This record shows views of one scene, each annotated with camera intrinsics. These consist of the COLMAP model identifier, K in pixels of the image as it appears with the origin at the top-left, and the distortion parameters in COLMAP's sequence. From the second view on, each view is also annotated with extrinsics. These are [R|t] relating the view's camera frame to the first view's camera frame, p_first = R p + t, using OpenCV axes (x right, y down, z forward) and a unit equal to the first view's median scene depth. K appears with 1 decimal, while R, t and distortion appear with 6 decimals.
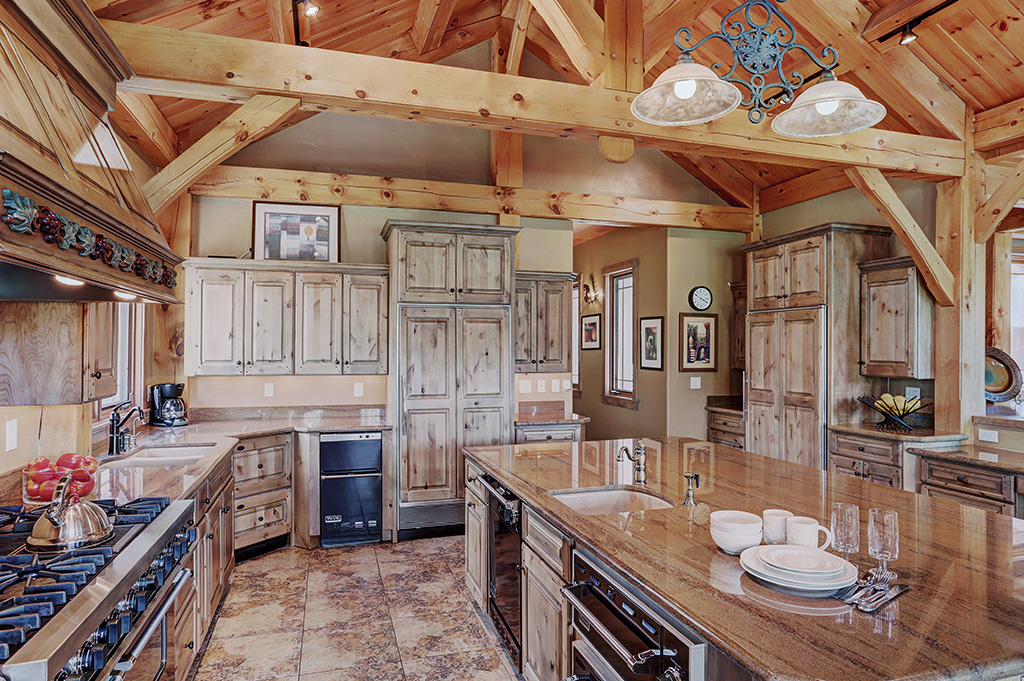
lens RADIAL K [[603.6, 0, 506.6], [0, 603.6, 346.6], [0, 0, 1]] dist [-0.022979, 0.000940]
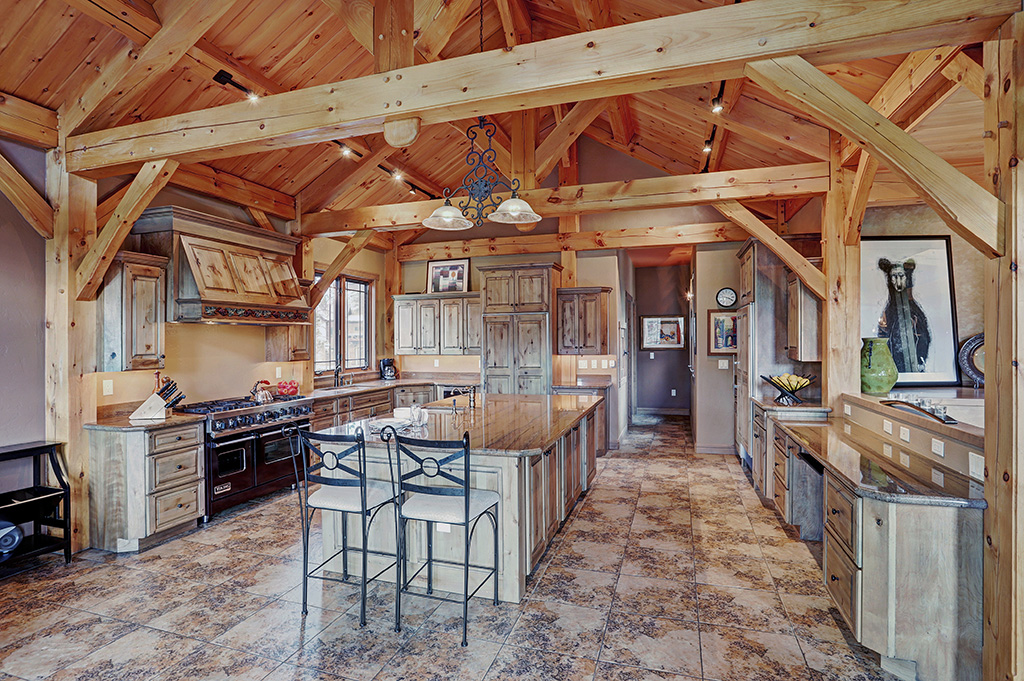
lens RADIAL K [[505.3, 0, 509.0], [0, 505.3, 349.1], [0, 0, 1]] dist [-0.028532, 0.000169]
pose [[0.827219, 0.000536, -0.561879, 0.661896], [0.013643, 0.999686, 0.021040, -0.000327], [0.561714, -0.025070, 0.826952, -0.155615]]
